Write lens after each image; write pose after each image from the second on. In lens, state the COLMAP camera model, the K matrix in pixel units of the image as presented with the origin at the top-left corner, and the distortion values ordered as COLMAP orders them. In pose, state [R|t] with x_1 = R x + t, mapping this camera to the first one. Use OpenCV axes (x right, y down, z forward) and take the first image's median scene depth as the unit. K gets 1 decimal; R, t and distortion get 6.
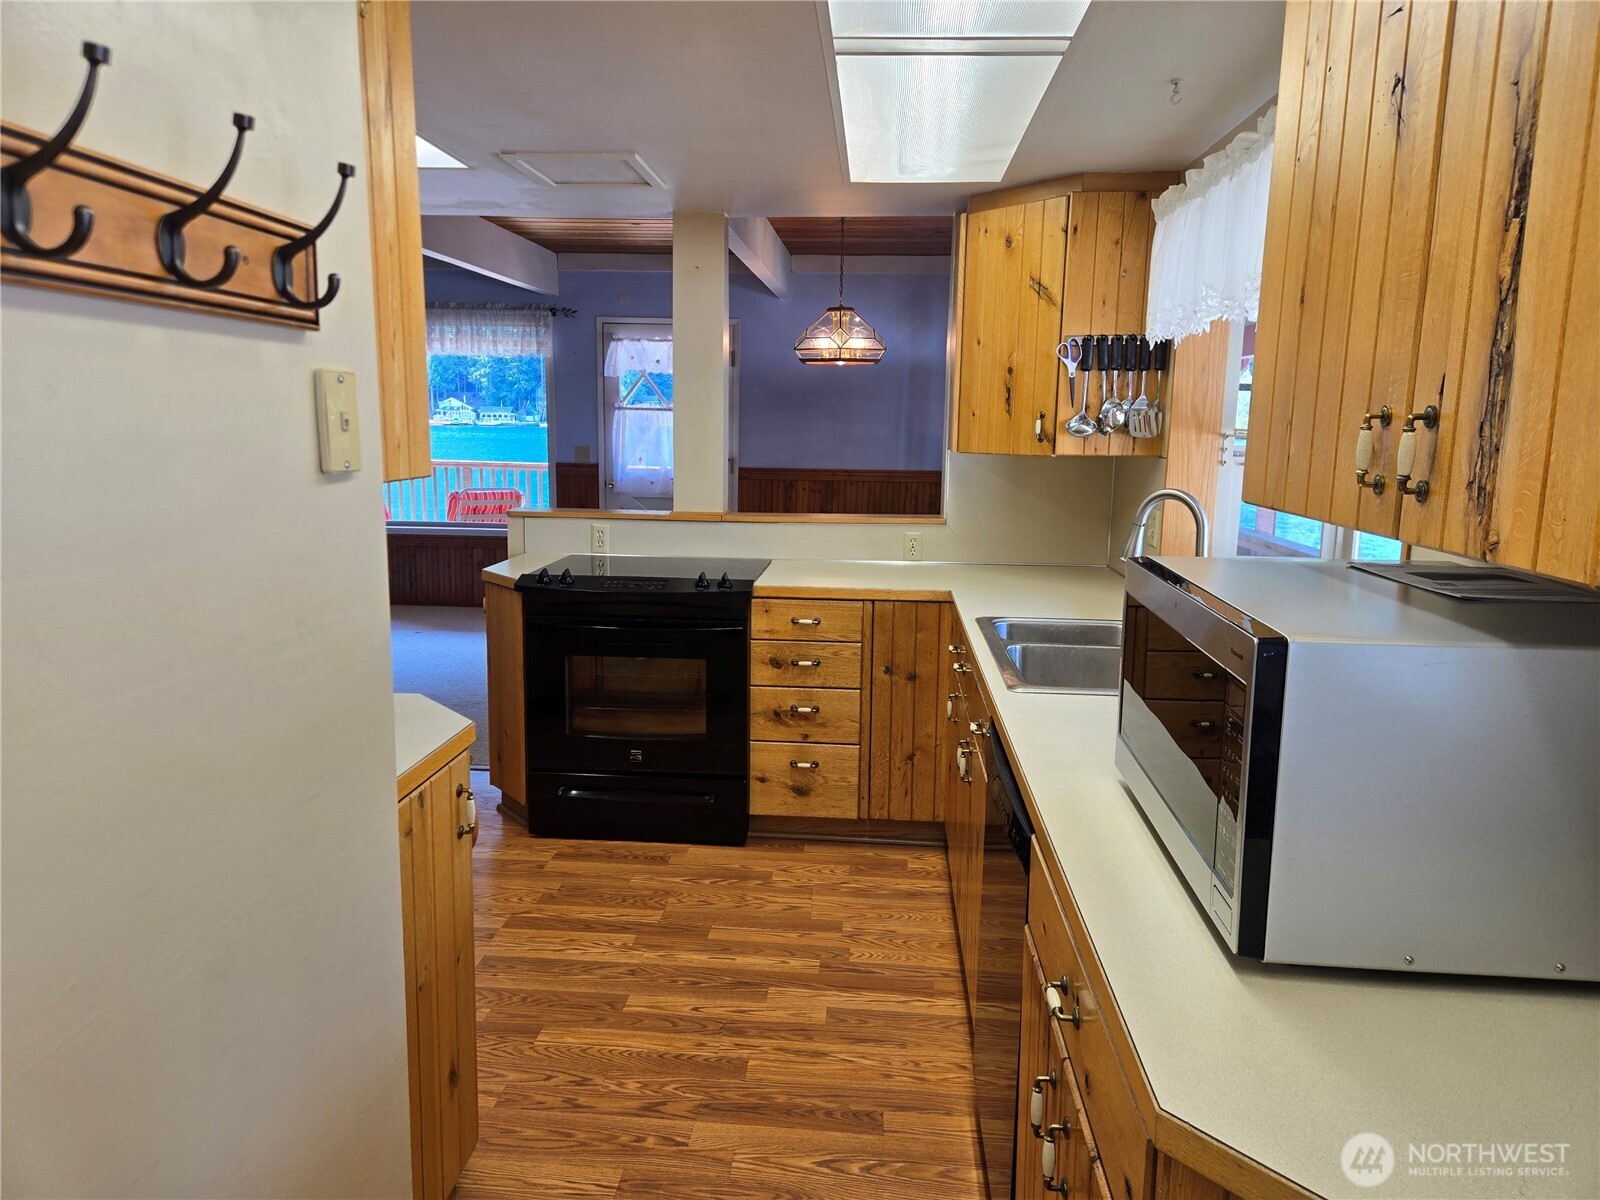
lens RADIAL K [[1067.0, 0, 794.4], [0, 1067.0, 592.0], [0, 0, 1]] dist [0.074498, -0.063897]
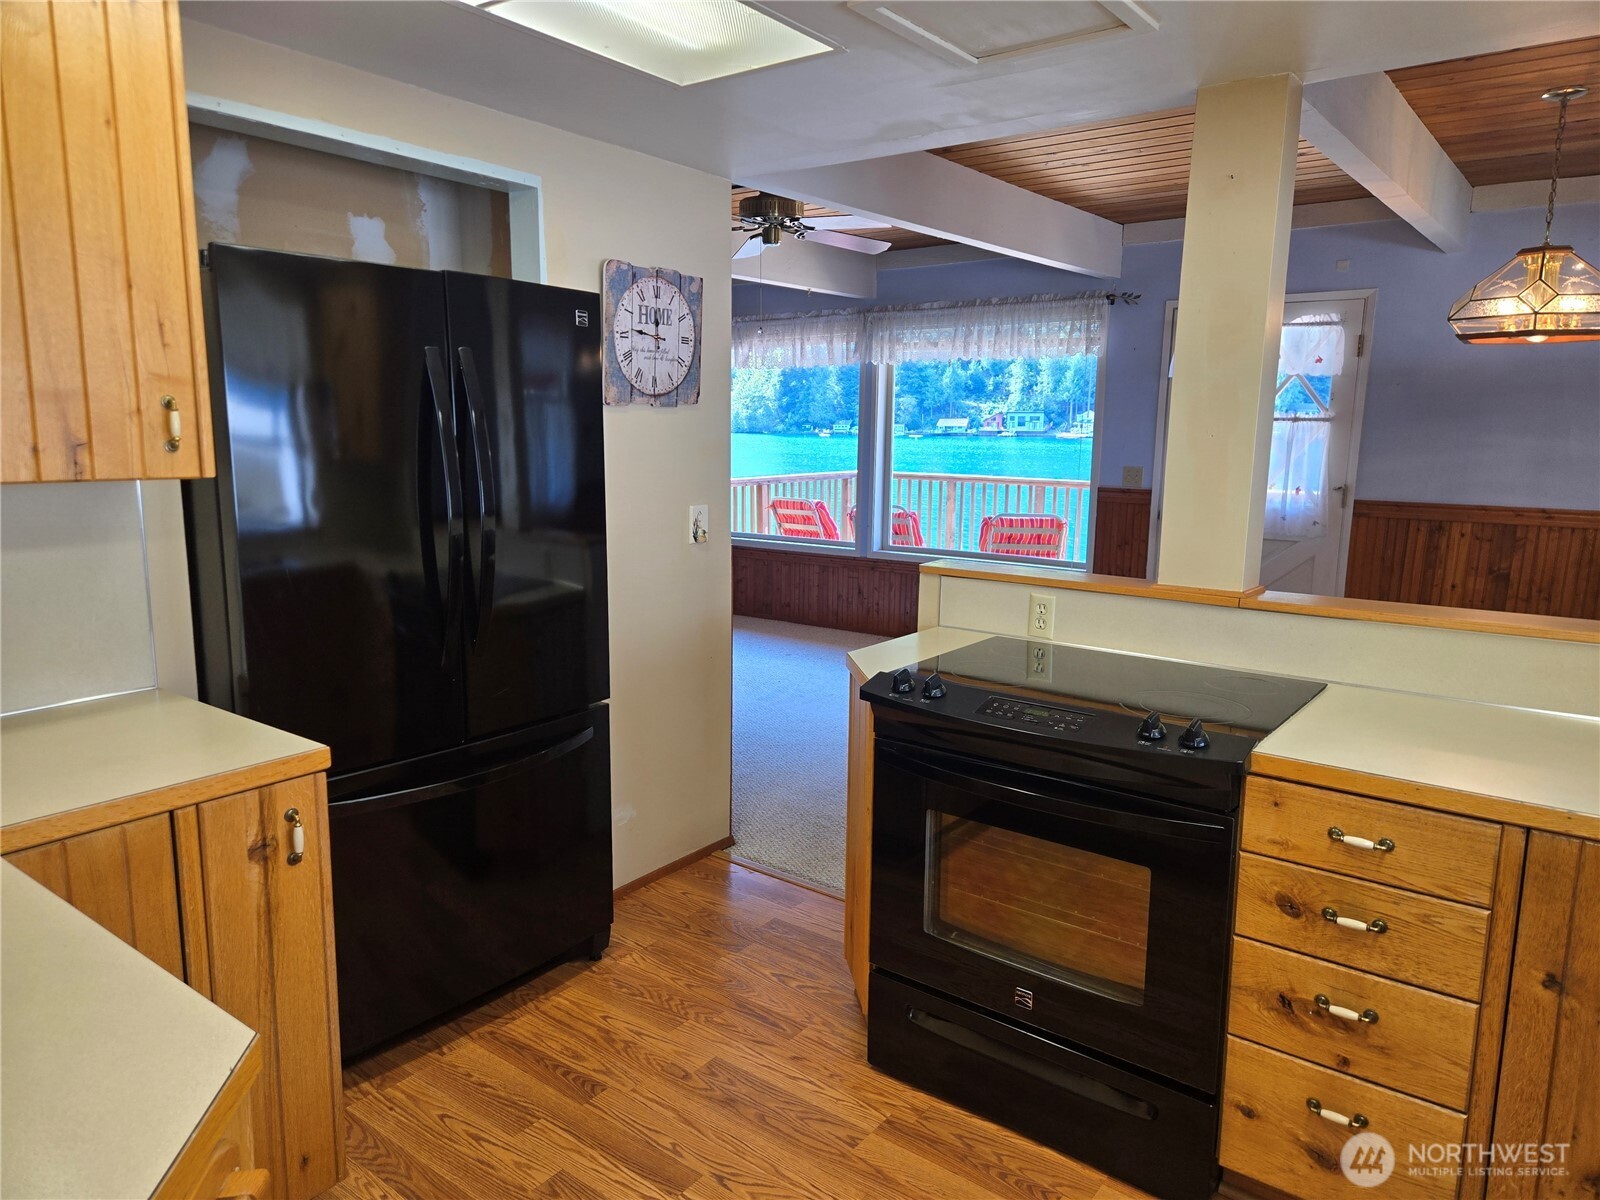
lens RADIAL K [[1067.0, 0, 799.8], [0, 1067.0, 597.2], [0, 0, 1]] dist [0.074498, -0.063897]
pose [[0.843620, 0.081626, -0.530699, 0.048238], [-0.085076, 0.996212, 0.017985, -0.070239], [0.530157, 0.029977, 0.847369, 0.416057]]
